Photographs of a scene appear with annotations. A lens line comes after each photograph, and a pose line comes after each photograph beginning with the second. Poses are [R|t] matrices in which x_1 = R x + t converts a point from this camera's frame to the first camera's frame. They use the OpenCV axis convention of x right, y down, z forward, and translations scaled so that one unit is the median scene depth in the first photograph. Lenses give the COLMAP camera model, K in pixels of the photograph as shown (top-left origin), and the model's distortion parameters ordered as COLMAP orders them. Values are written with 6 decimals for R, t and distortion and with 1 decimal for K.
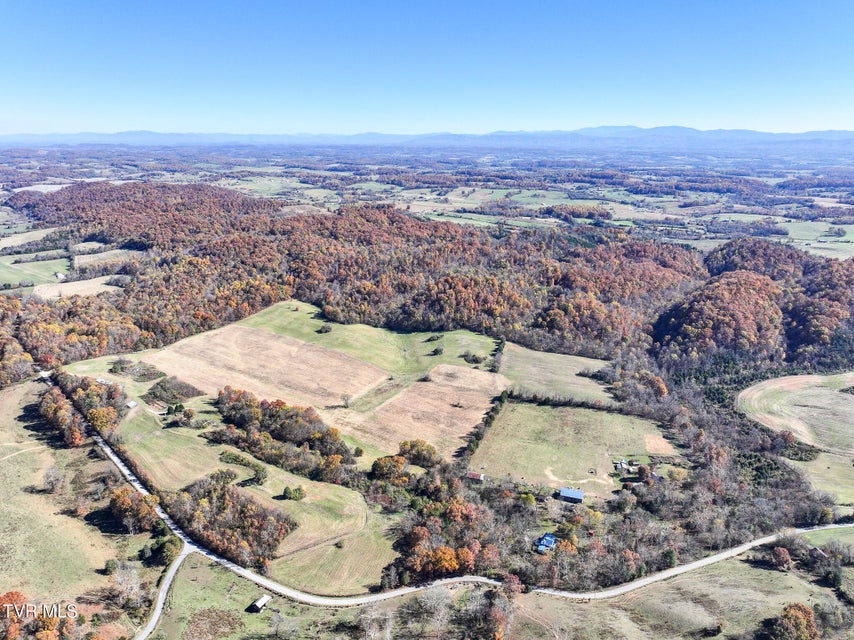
lens RADIAL K [[598.9, 0, 430.1], [0, 598.9, 320.7], [0, 0, 1]] dist [0.001428, 0.010851]
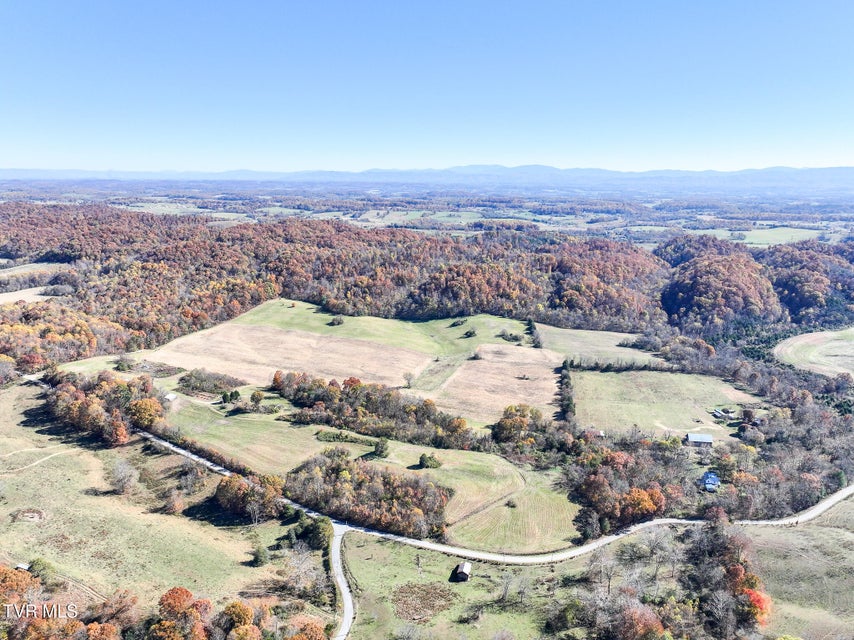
lens RADIAL K [[598.9, 0, 430.1], [0, 598.9, 320.7], [0, 0, 1]] dist [0.001428, 0.010851]
pose [[0.978960, -0.045964, 0.198806, -0.293359], [0.057807, 0.996857, -0.054176, 0.096455], [-0.195691, 0.064528, 0.978540, 0.090520]]
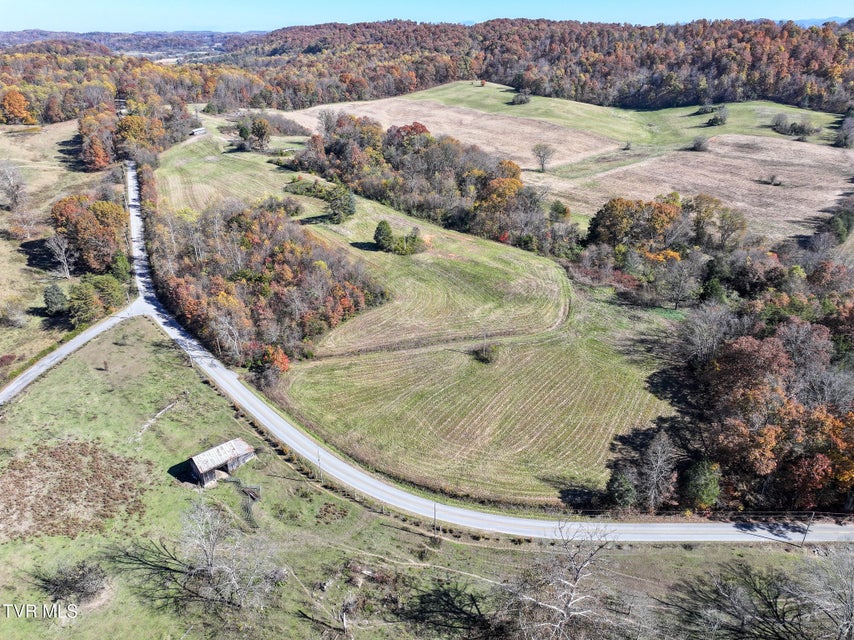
lens RADIAL K [[598.9, 0, 430.1], [0, 598.9, 320.7], [0, 0, 1]] dist [0.001428, 0.010851]
pose [[0.943611, 0.138164, -0.300846, -0.053981], [-0.091999, 0.982392, 0.162608, 0.203856], [0.318016, -0.125762, 0.939707, 0.452227]]
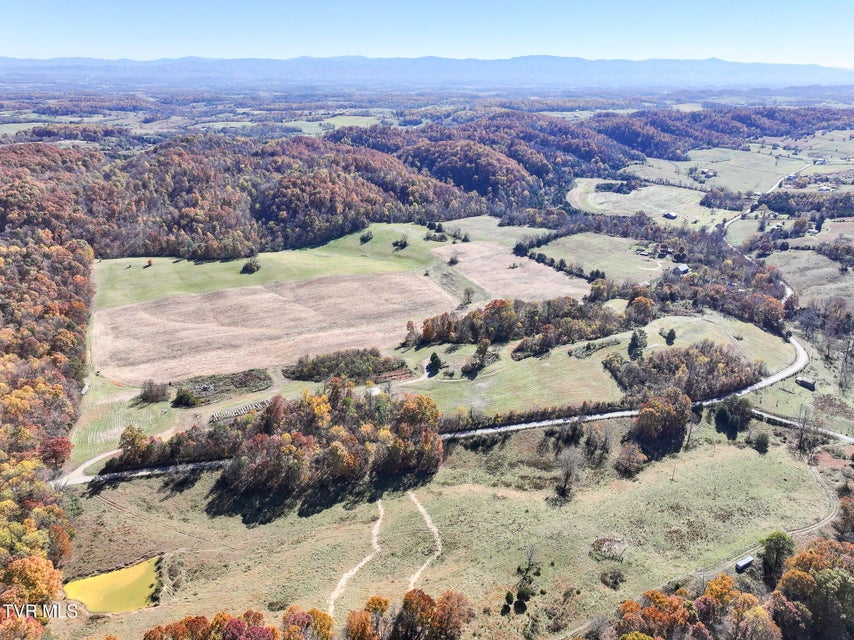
lens RADIAL K [[598.9, 0, 430.1], [0, 598.9, 320.7], [0, 0, 1]] dist [0.001428, 0.010851]
pose [[0.467998, -0.342632, 0.814605, -0.918931], [0.255725, 0.934850, 0.246292, -0.064027], [-0.845921, 0.093051, 0.525127, 0.603699]]
